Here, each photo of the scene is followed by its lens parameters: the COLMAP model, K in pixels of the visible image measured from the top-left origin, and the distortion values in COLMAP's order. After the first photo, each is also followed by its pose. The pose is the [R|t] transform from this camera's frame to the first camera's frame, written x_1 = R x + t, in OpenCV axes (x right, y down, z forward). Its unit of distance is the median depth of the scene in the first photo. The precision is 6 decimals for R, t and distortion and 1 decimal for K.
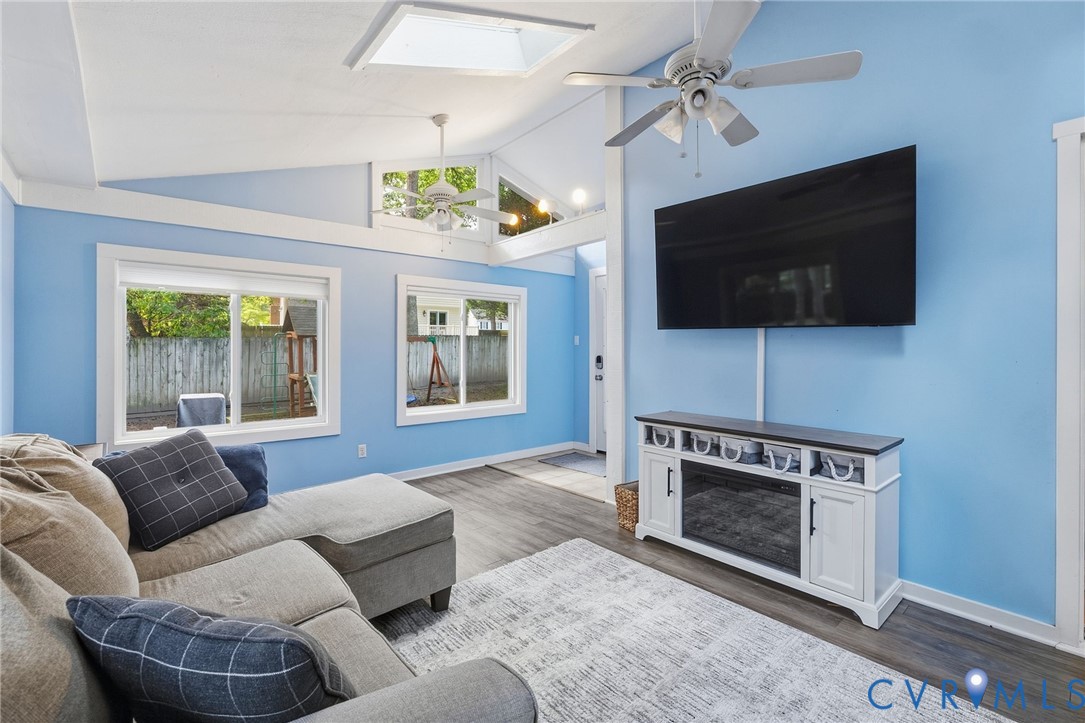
lens RADIAL K [[478.5, 0, 533.9], [0, 478.5, 342.6], [0, 0, 1]] dist [-0.000773, 0.000073]
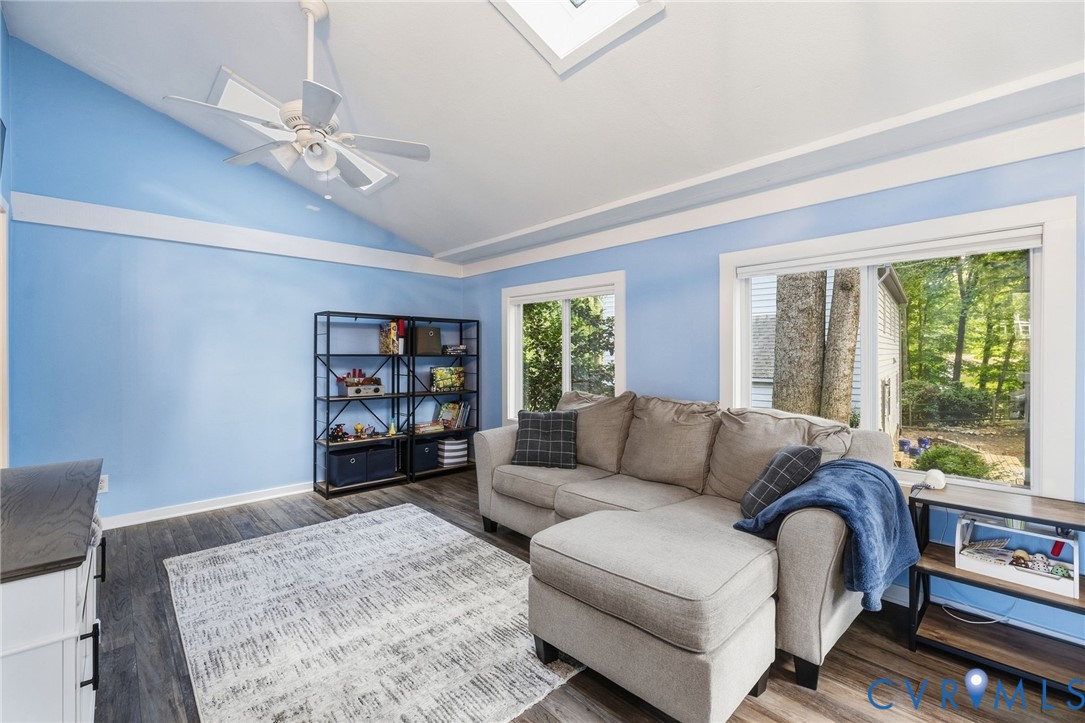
lens RADIAL K [[469.2, 0, 538.9], [0, 469.2, 351.9], [0, 0, 1]] dist [0.001220, 0.000322]
pose [[-0.998977, -0.001569, -0.045184, -0.114053], [-0.001018, 0.999925, -0.012215, 0.009830], [0.045200, -0.012156, -0.998904, 1.486670]]
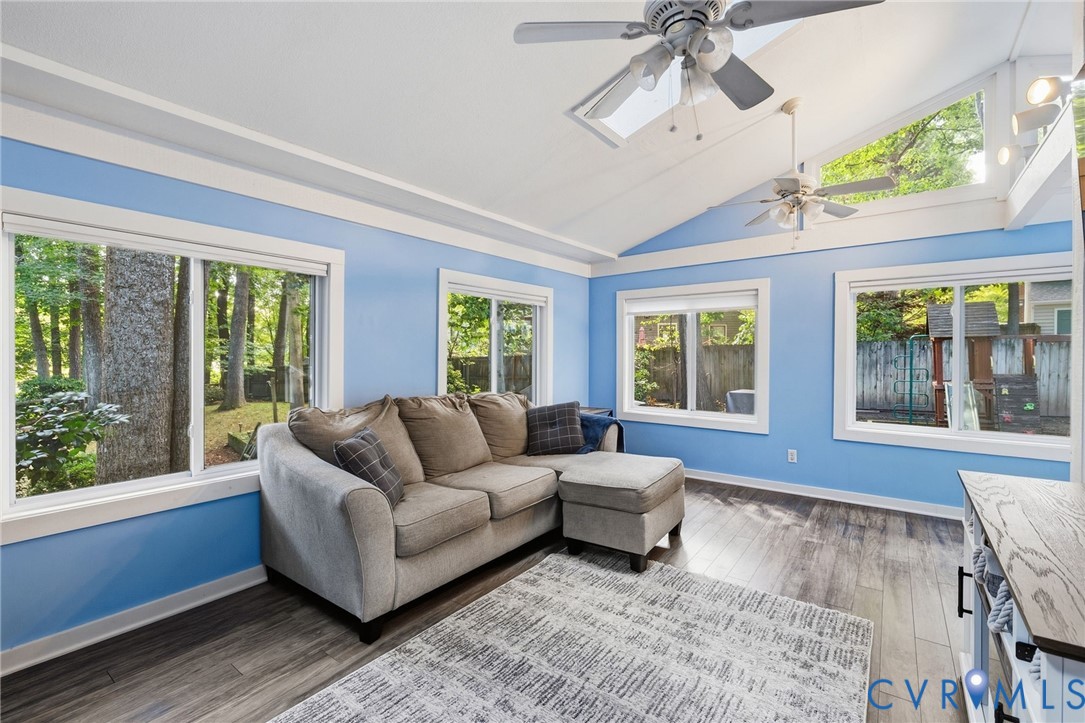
lens RADIAL K [[469.2, 0, 538.9], [0, 469.2, 351.9], [0, 0, 1]] dist [0.001220, 0.000322]
pose [[0.222981, -0.000476, -0.974823, 0.726621], [0.013280, 0.999909, 0.002550, -0.002304], [0.974732, -0.013514, 0.222967, 0.398588]]
